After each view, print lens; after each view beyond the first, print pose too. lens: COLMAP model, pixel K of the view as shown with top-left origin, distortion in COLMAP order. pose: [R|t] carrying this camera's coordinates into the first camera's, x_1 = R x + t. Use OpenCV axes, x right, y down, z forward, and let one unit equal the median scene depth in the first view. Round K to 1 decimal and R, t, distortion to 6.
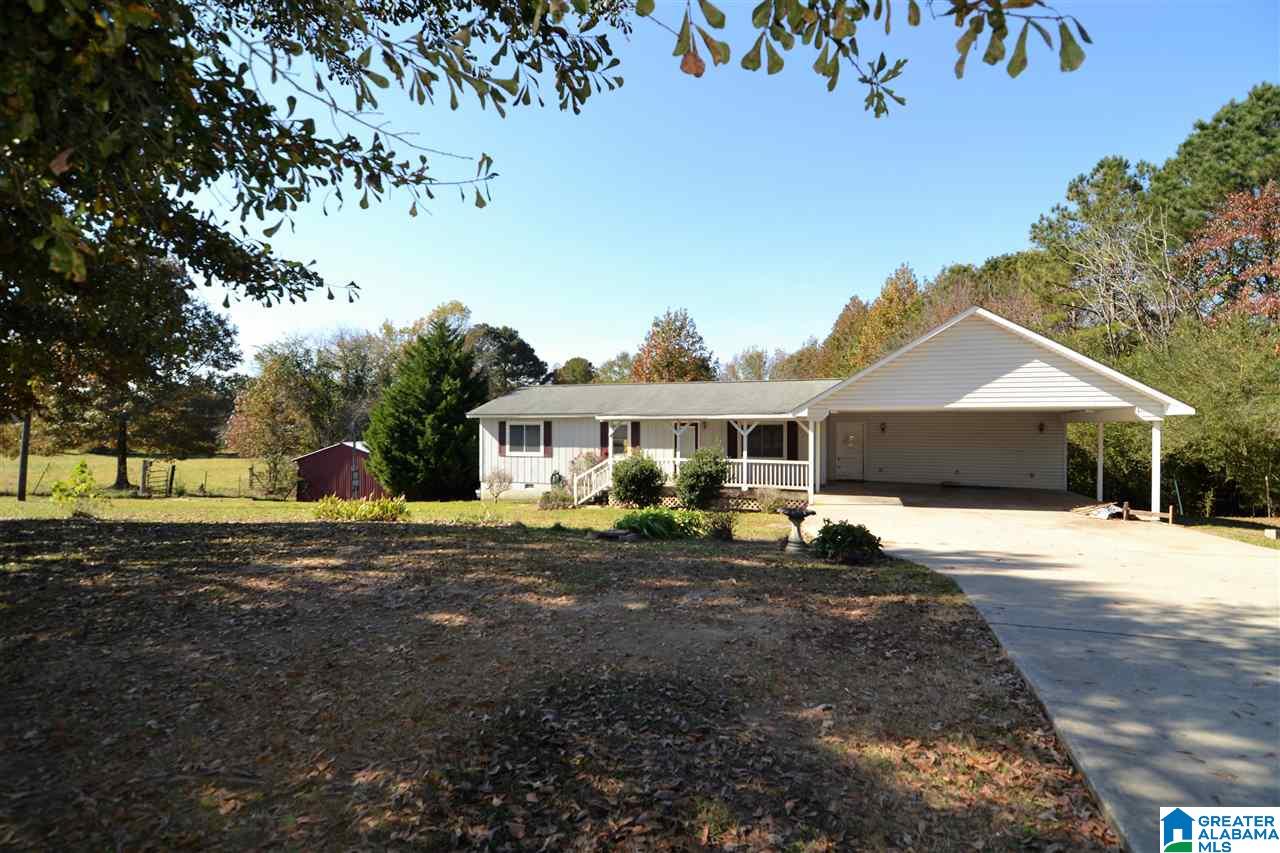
lens RADIAL K [[625.7, 0, 636.8], [0, 625.7, 434.8], [0, 0, 1]] dist [-0.007941, -0.007559]
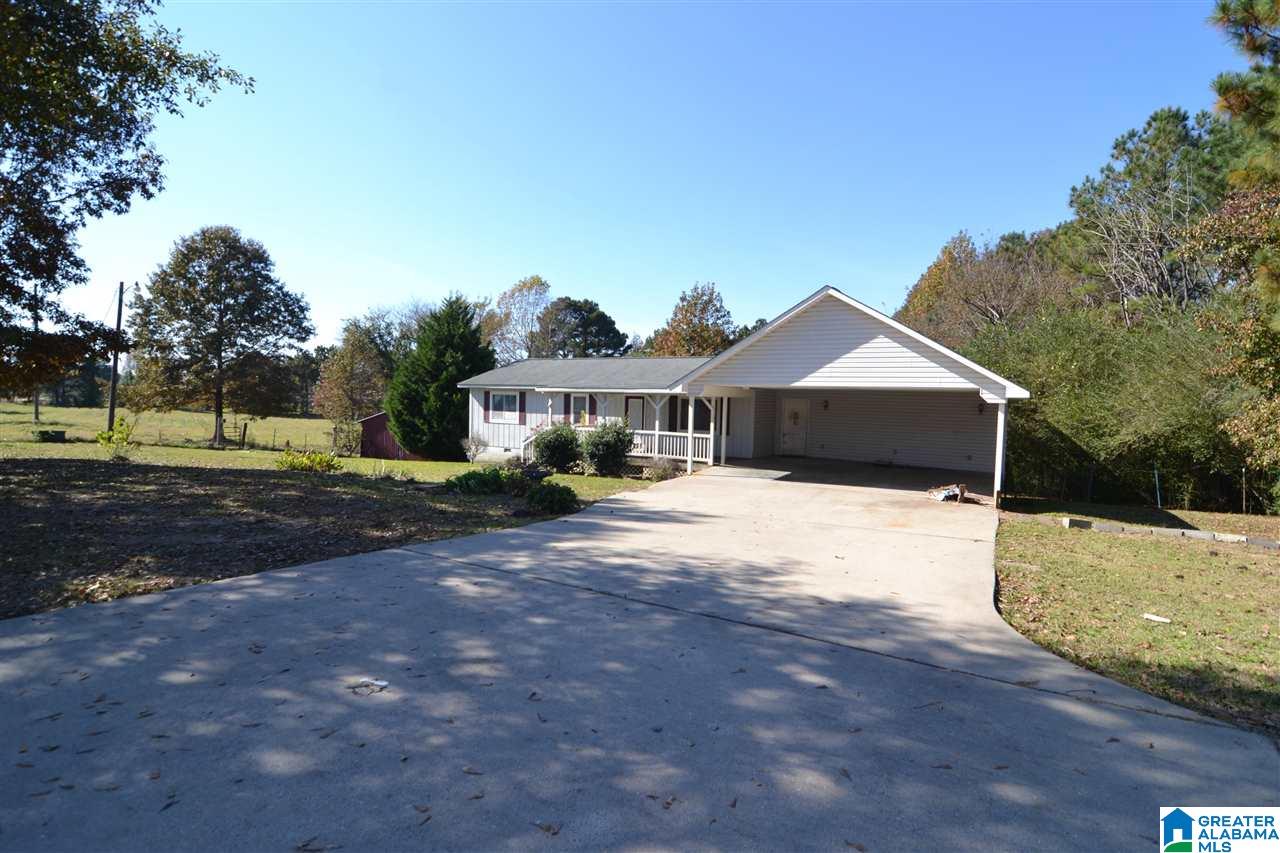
lens RADIAL K [[625.7, 0, 638.7], [0, 625.7, 429.0], [0, 0, 1]] dist [-0.007941, -0.007559]
pose [[0.982595, 0.030914, -0.183171, 0.241936], [-0.024197, 0.998954, 0.038795, -0.003622], [0.184178, -0.033688, 0.982315, -0.036975]]
